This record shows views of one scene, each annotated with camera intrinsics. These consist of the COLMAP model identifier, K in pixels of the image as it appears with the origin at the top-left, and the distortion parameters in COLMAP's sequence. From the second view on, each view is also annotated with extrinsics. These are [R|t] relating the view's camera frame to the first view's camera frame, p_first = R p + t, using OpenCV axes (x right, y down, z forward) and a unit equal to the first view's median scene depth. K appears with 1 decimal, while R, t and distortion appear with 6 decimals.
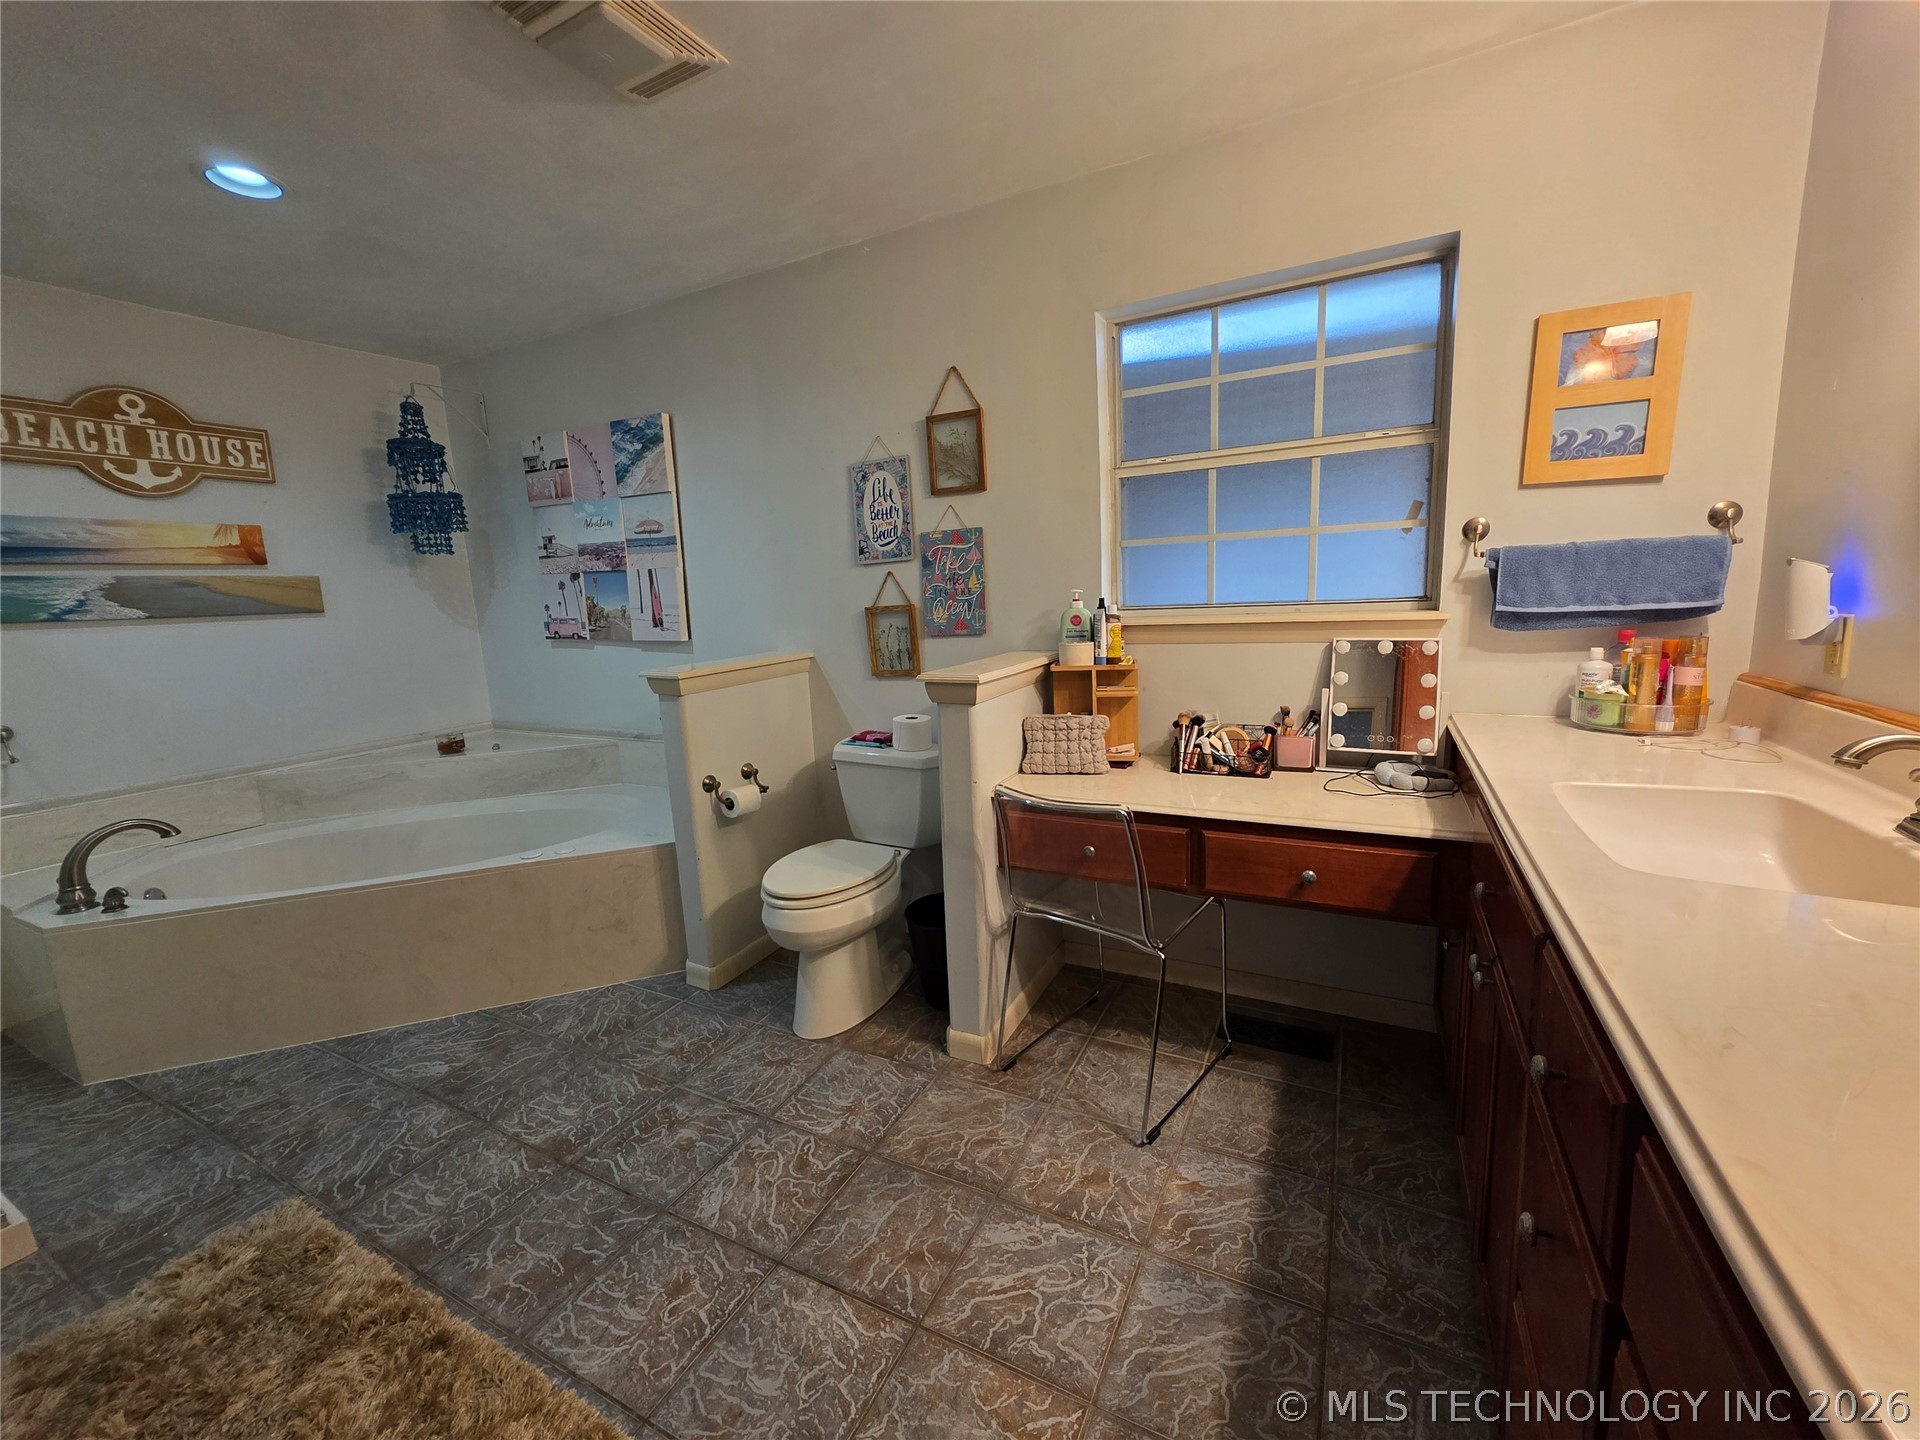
lens RADIAL K [[770.6, 0, 965.2], [0, 770.6, 719.2], [0, 0, 1]] dist [0.000886, 0.001046]
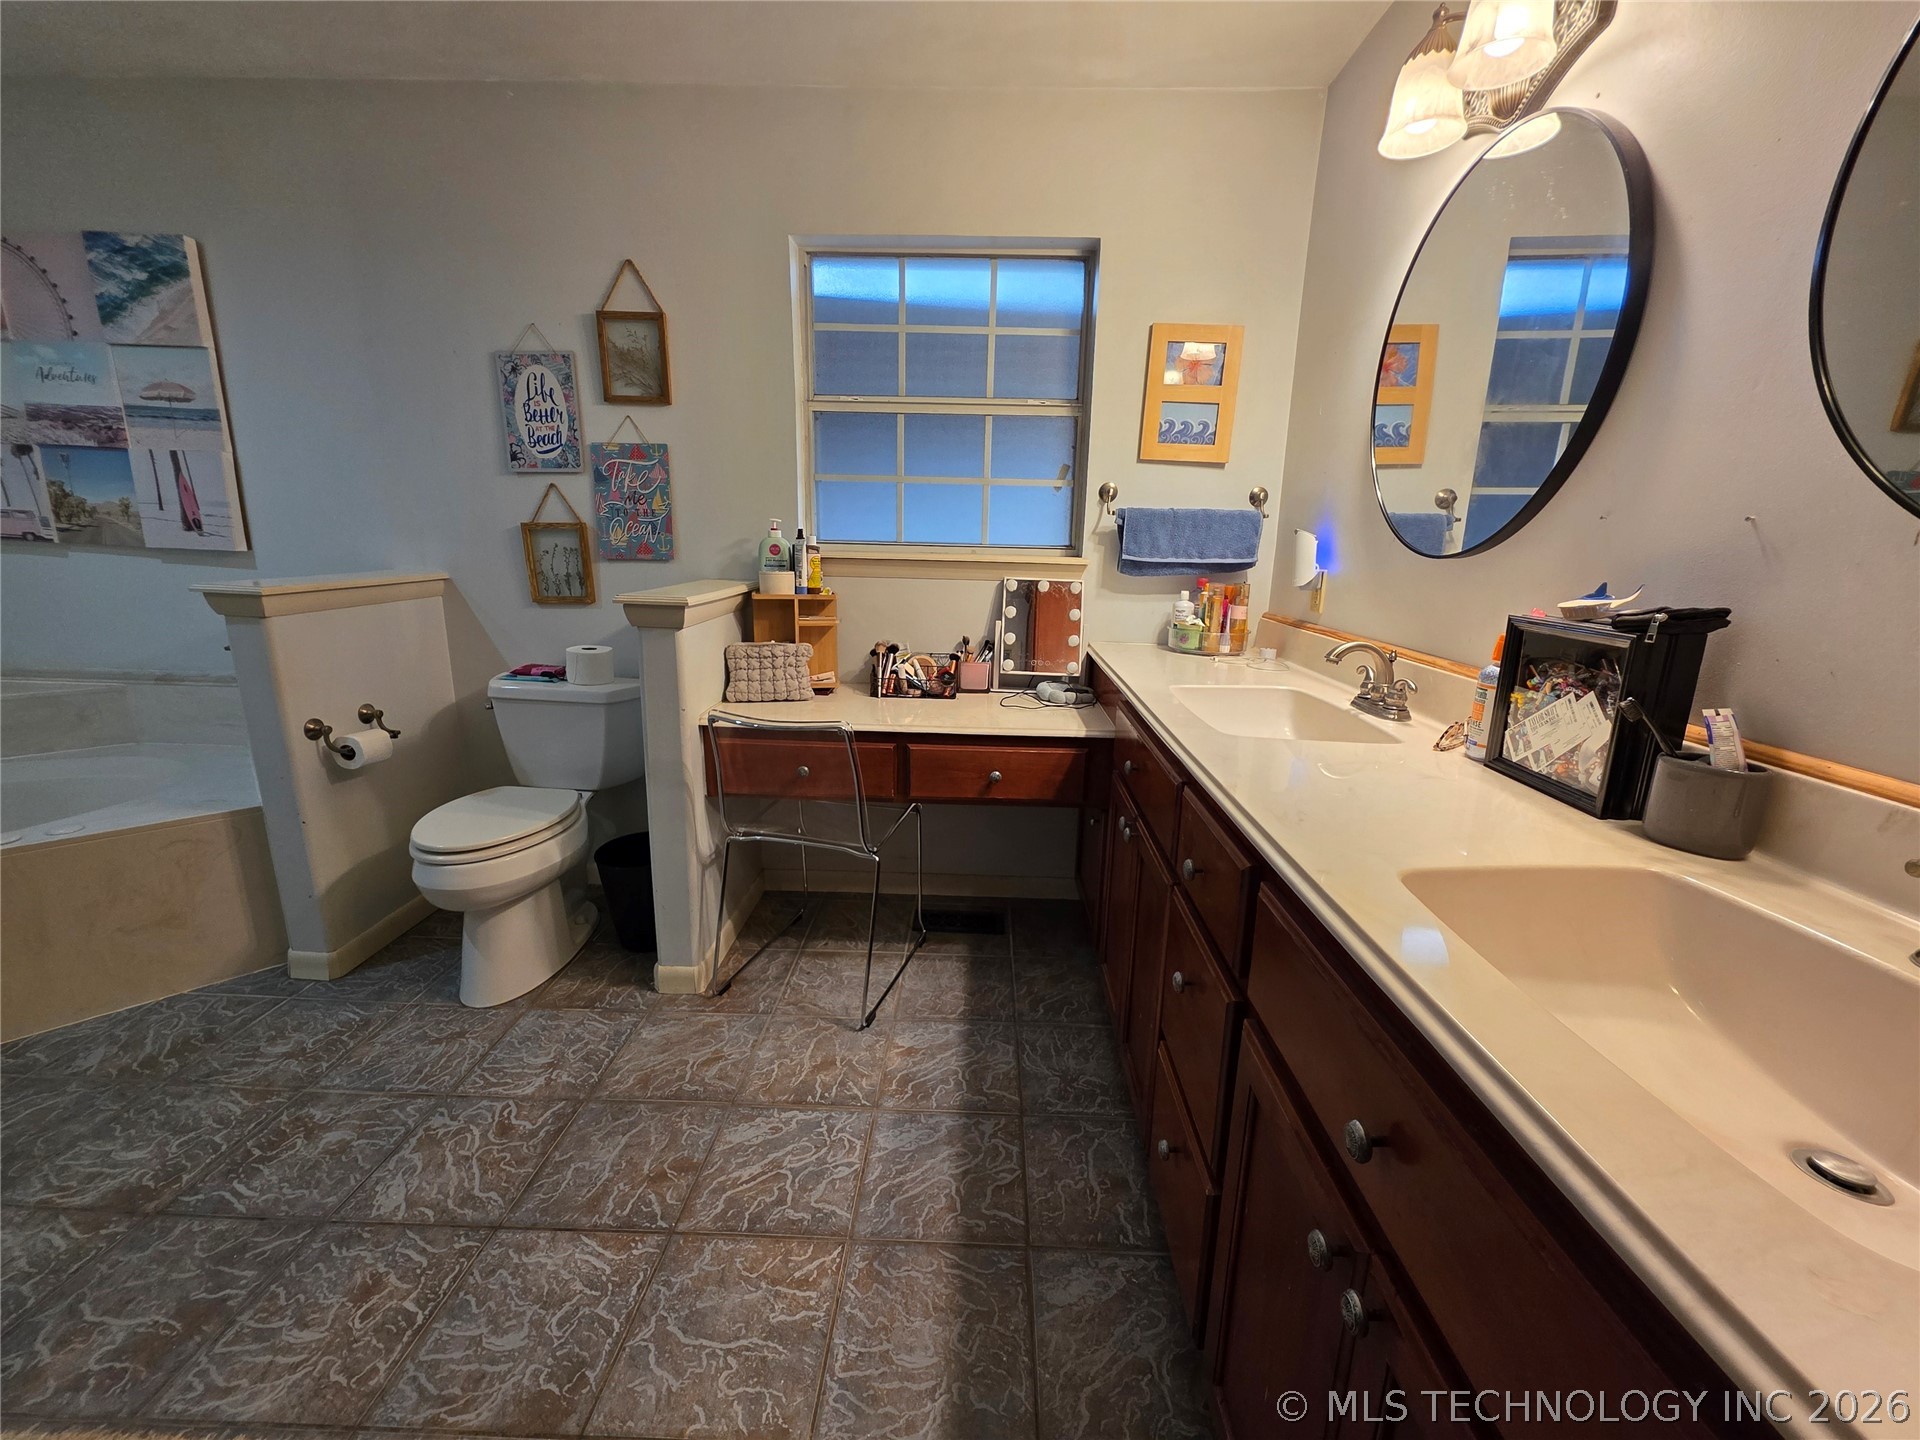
lens RADIAL K [[770.6, 0, 967.2], [0, 770.6, 720.9], [0, 0, 1]] dist [0.000886, 0.001046]
pose [[0.898219, -0.037276, 0.437965, -0.082911], [0.007947, 0.997612, 0.068611, 0.029132], [-0.439476, -0.058148, 0.896370, -0.027025]]
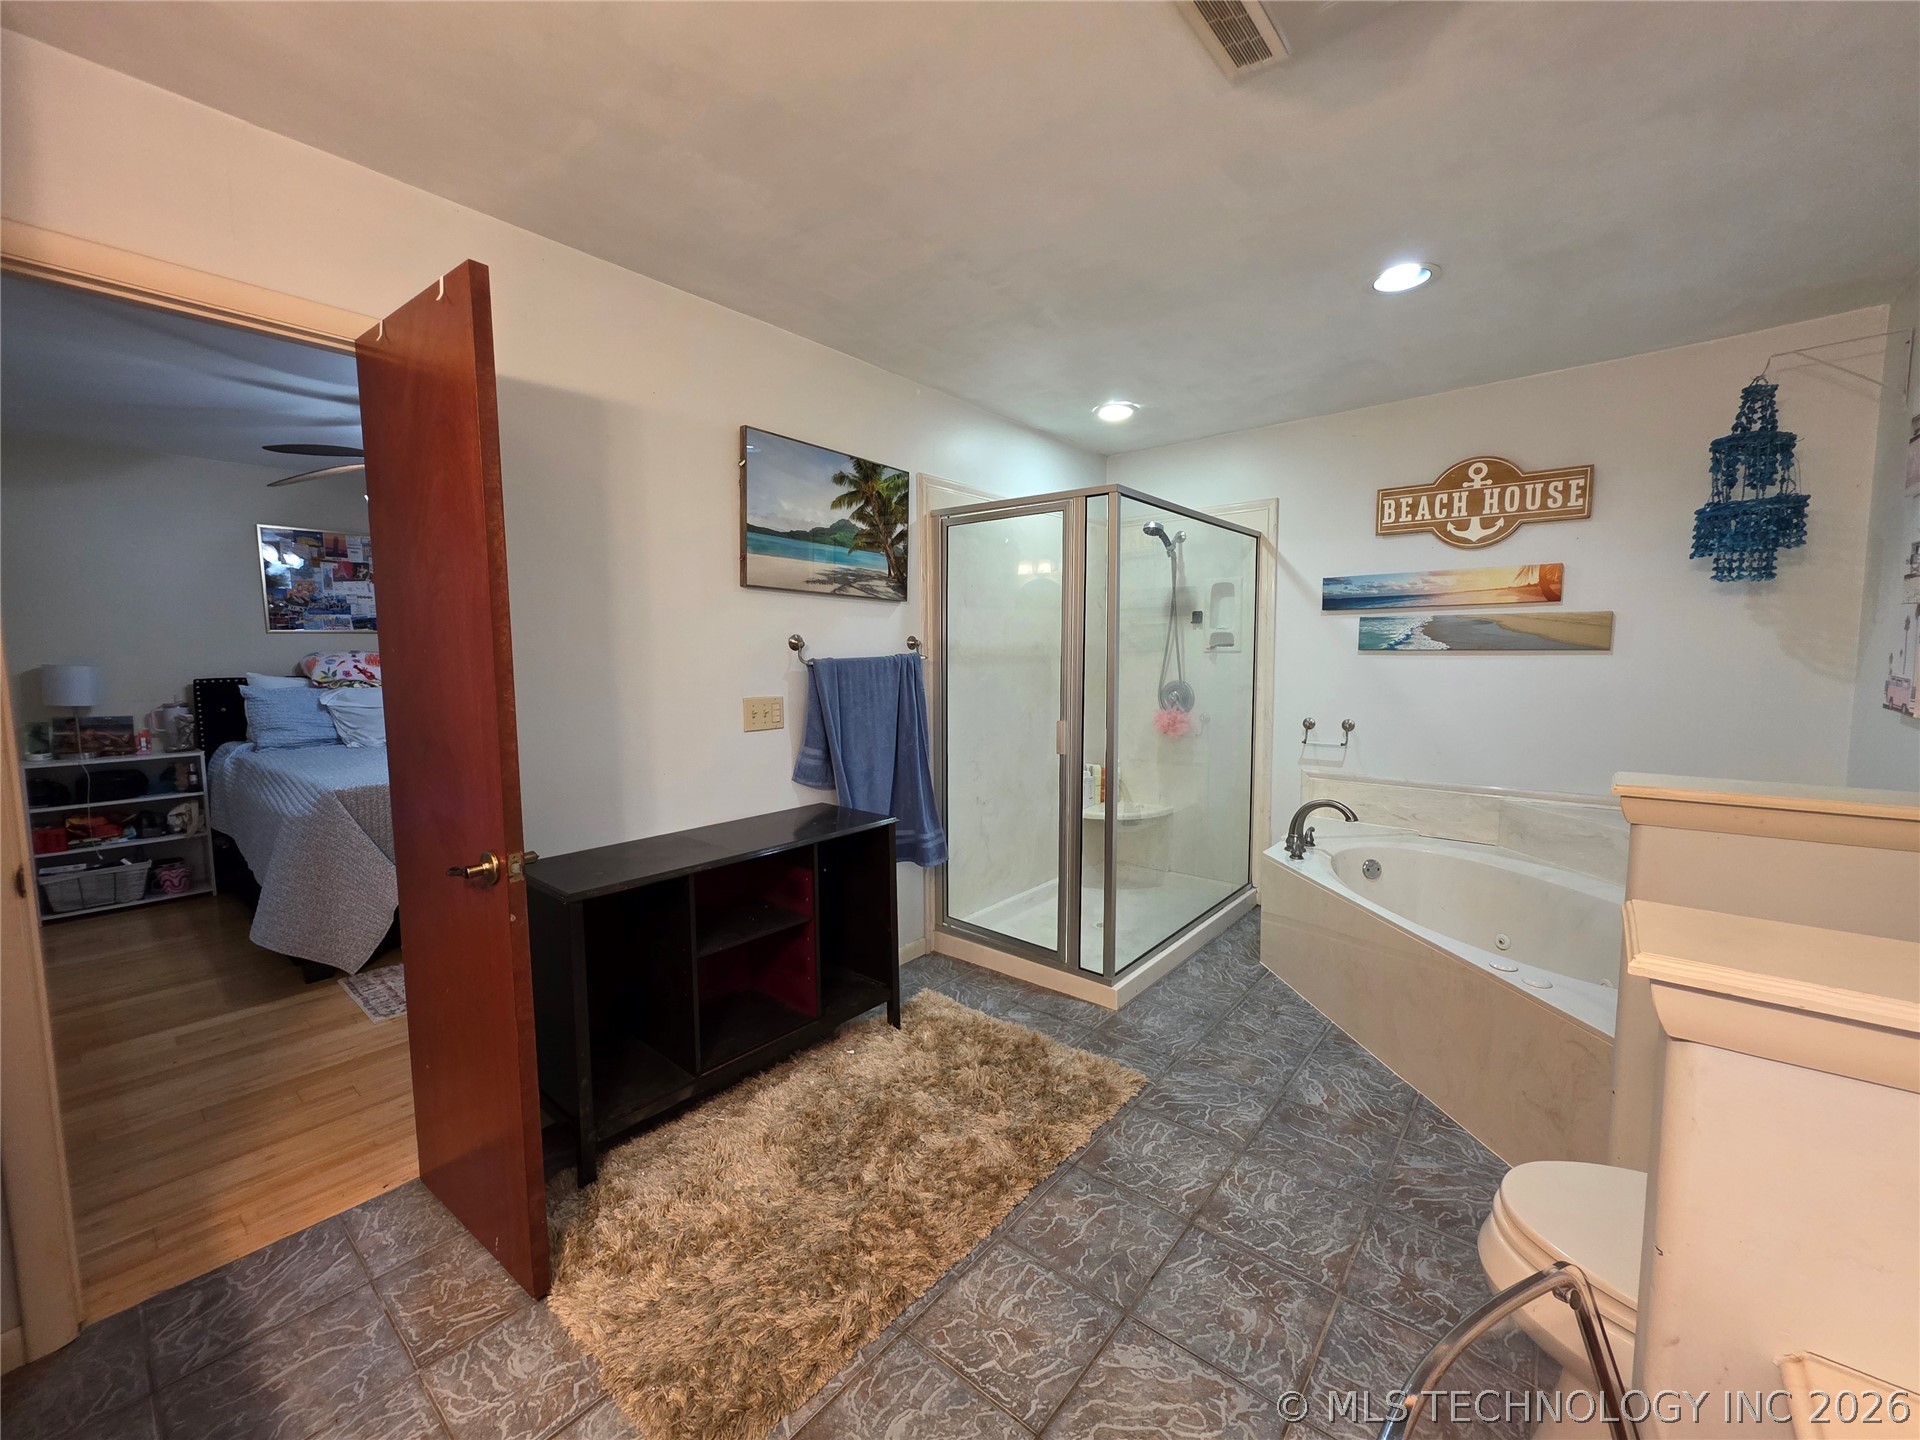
lens RADIAL K [[770.6, 0, 967.9], [0, 770.6, 717.4], [0, 0, 1]] dist [0.000886, 0.001046]
pose [[-0.212144, 0.135291, -0.967828, 0.356819], [-0.143862, 0.975257, 0.167863, -0.155880], [0.966591, 0.174845, -0.187431, 0.661969]]
